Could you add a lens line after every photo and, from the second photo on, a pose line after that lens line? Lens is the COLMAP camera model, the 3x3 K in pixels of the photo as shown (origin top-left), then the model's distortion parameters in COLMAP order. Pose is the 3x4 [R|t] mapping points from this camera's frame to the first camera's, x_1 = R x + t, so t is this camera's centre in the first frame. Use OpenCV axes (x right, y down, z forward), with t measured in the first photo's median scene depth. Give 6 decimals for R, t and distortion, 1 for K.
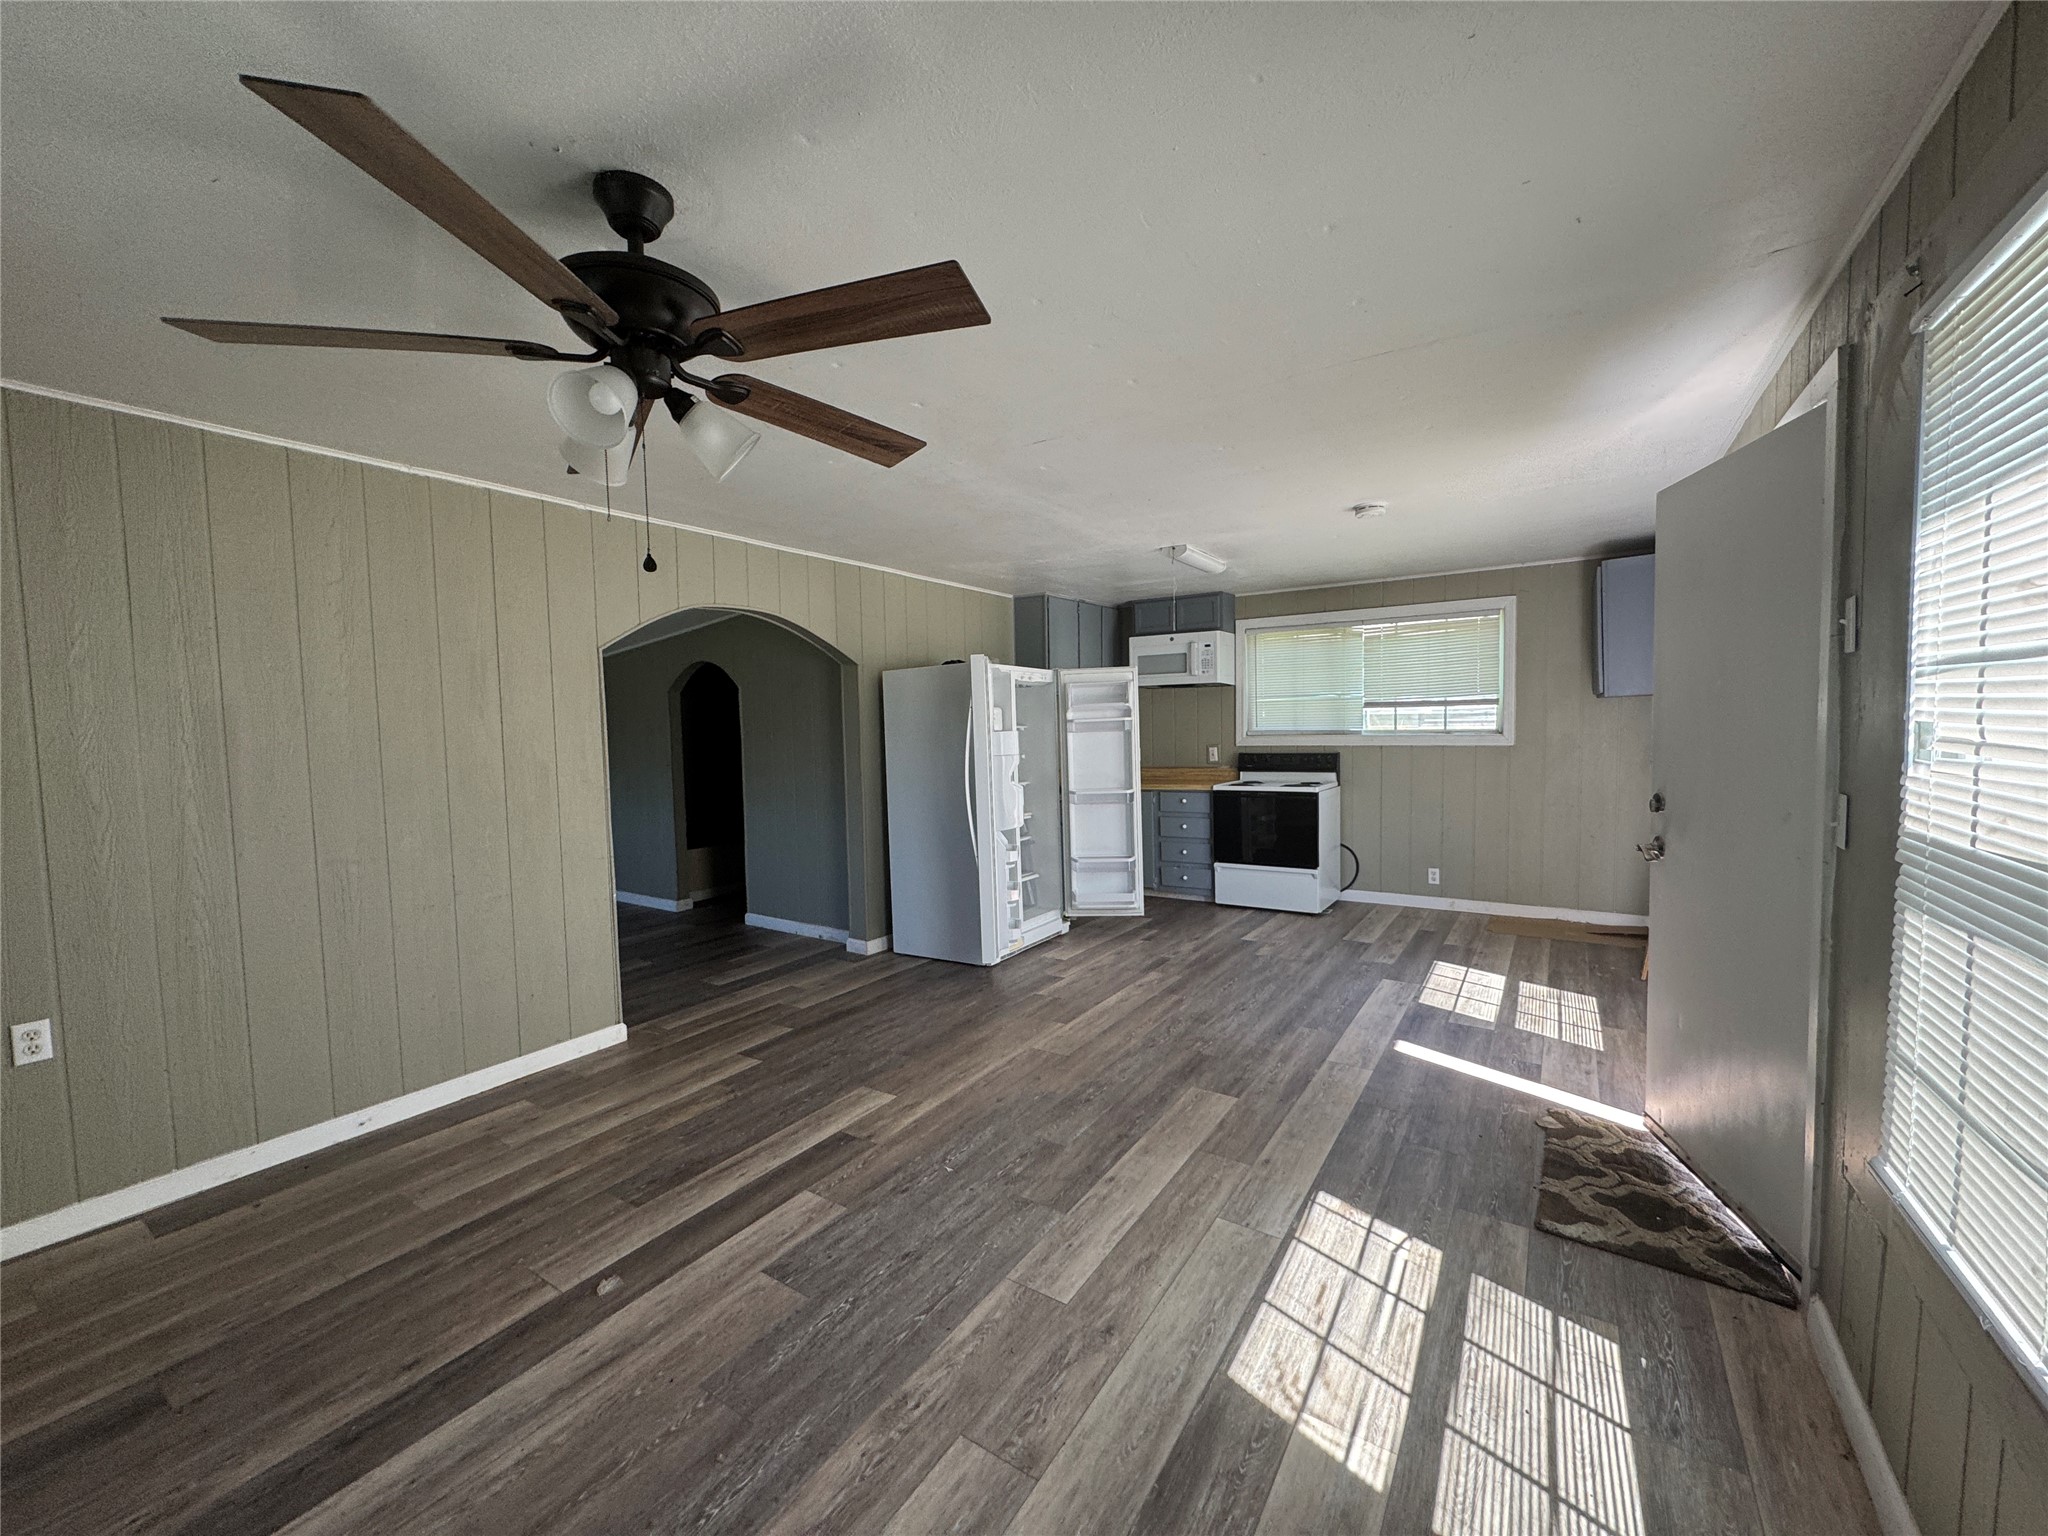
lens RADIAL K [[820.7, 0, 1022.4], [0, 820.7, 767.5], [0, 0, 1]] dist [-0.000545, -0.000064]
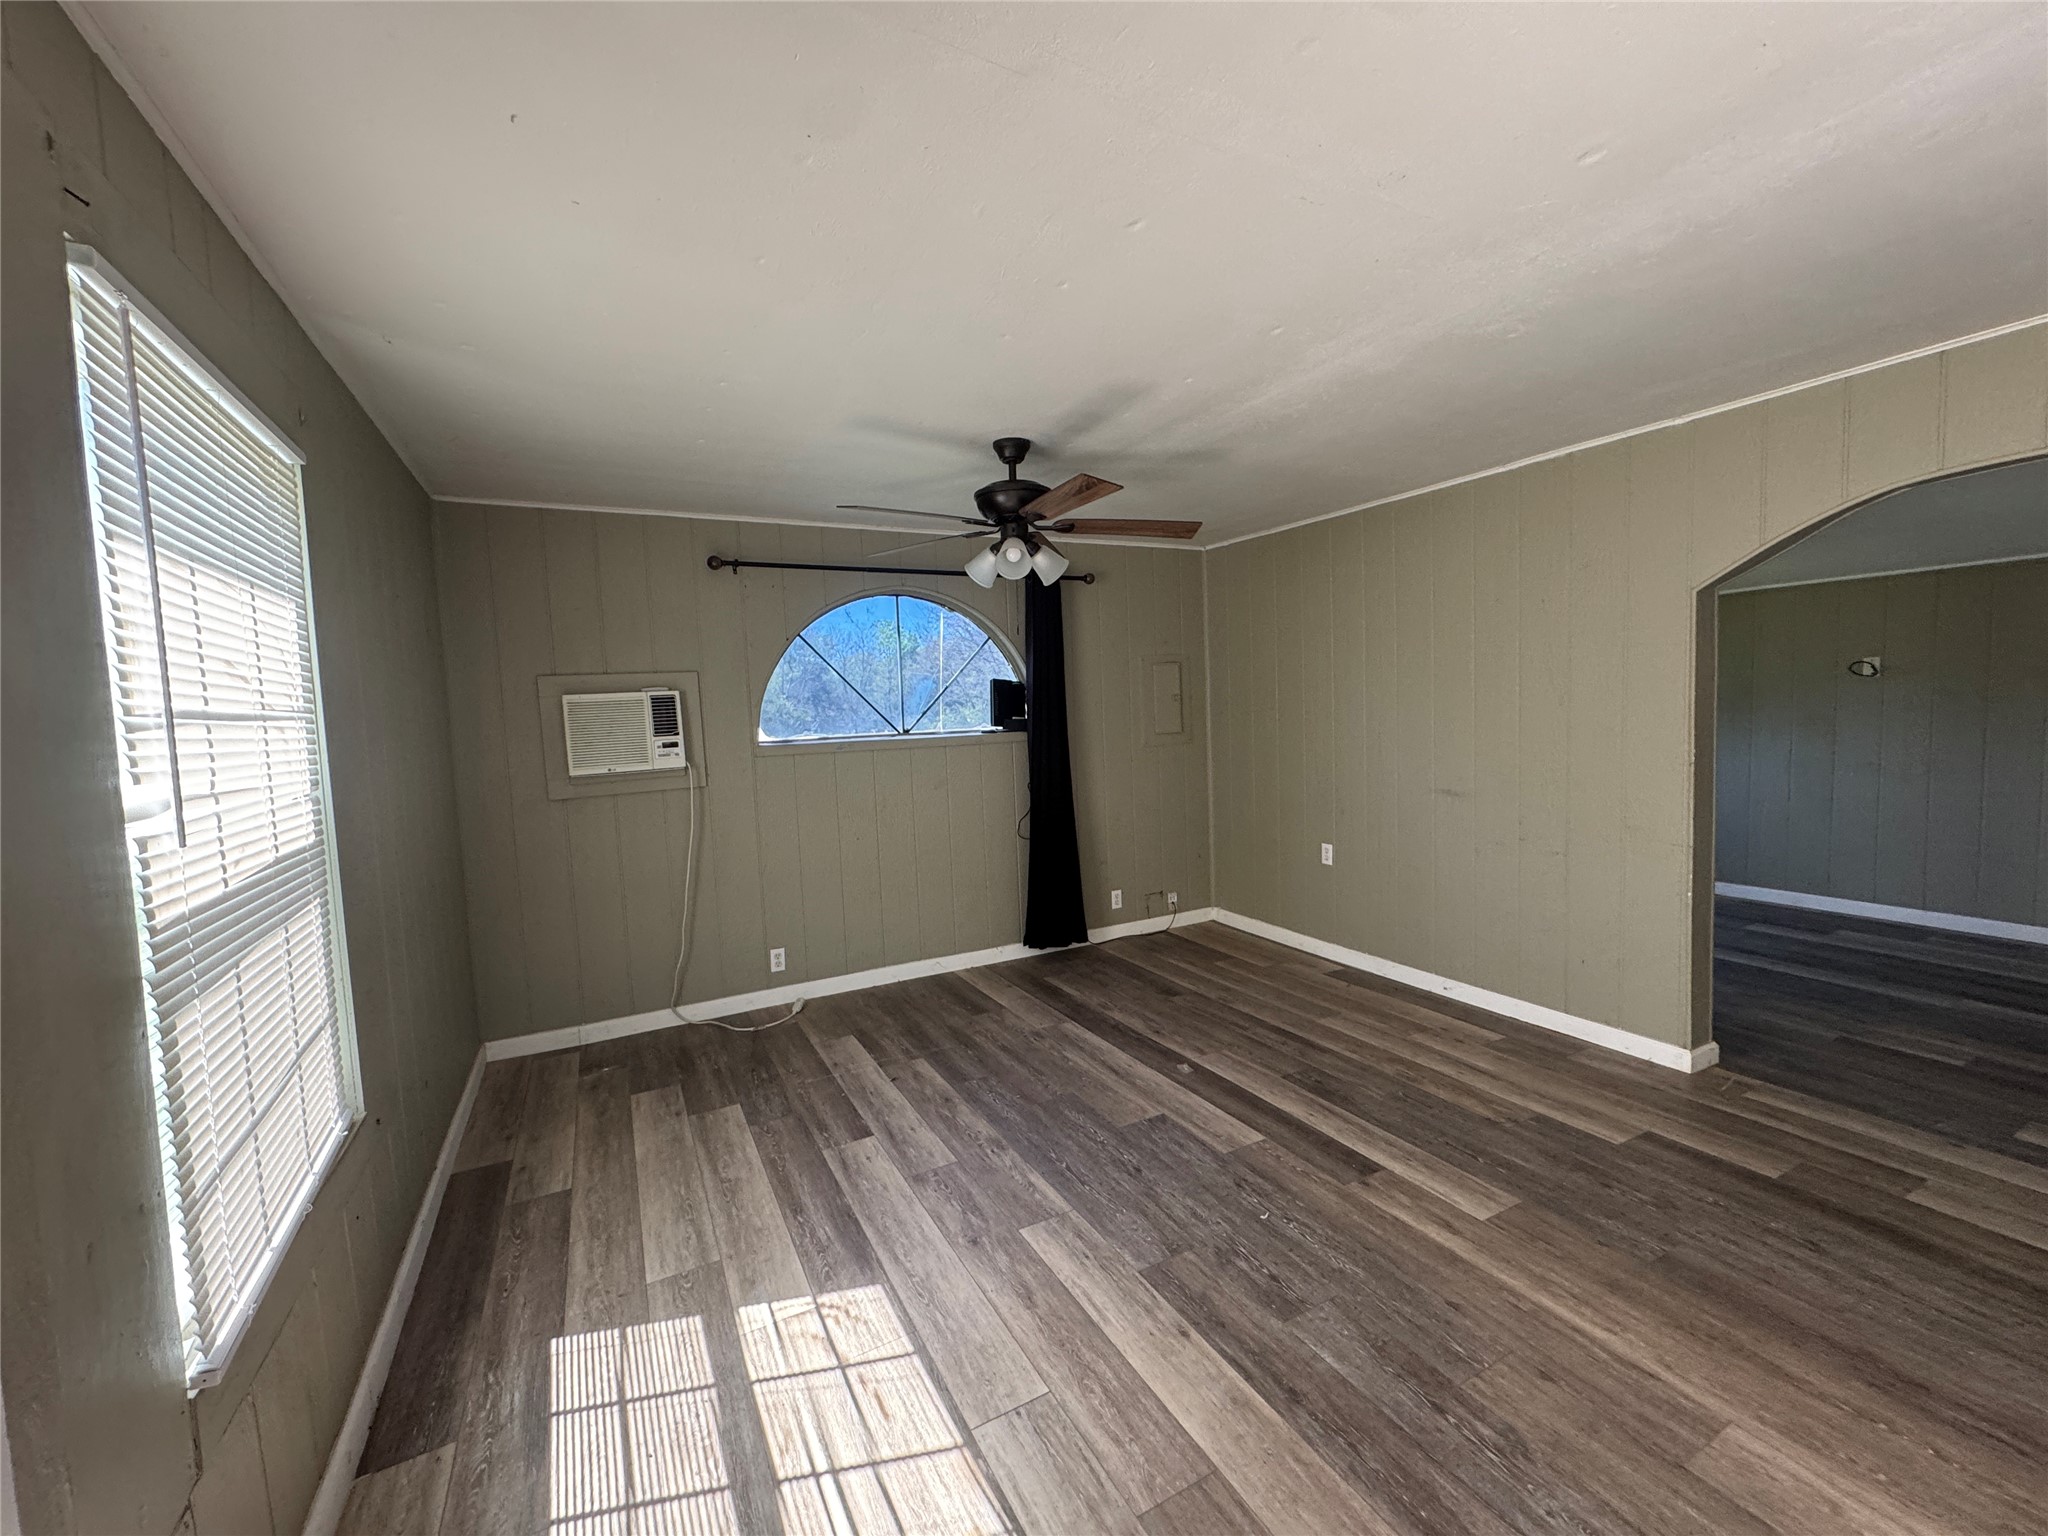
lens RADIAL K [[820.7, 0, 1022.6], [0, 820.7, 765.9], [0, 0, 1]] dist [-0.000545, -0.000064]
pose [[-0.484622, 0.100873, -0.868888, 0.972698], [-0.001972, 0.993200, 0.116404, -0.120051], [0.874722, 0.058125, -0.481127, 1.508053]]
